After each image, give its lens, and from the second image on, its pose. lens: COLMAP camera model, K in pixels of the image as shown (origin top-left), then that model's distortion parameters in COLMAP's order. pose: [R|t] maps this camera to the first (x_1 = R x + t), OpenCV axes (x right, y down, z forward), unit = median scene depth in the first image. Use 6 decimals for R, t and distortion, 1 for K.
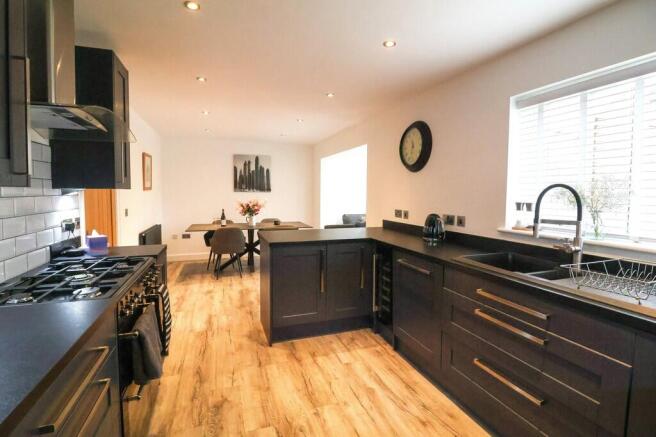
lens RADIAL K [[319.6, 0, 325.8], [0, 319.6, 209.6], [0, 0, 1]] dist [-0.001030, -0.000101]
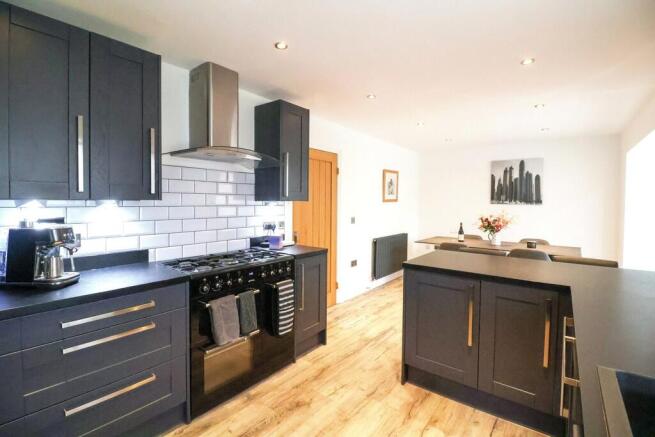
lens RADIAL K [[309.2, 0, 324.6], [0, 309.2, 208.4], [0, 0, 1]] dist [0.000219, -0.000045]
pose [[0.526178, 0.020809, -0.850120, 0.369049], [-0.053369, 0.998538, -0.008591, -0.022197], [0.848698, 0.049891, 0.526519, 0.320774]]
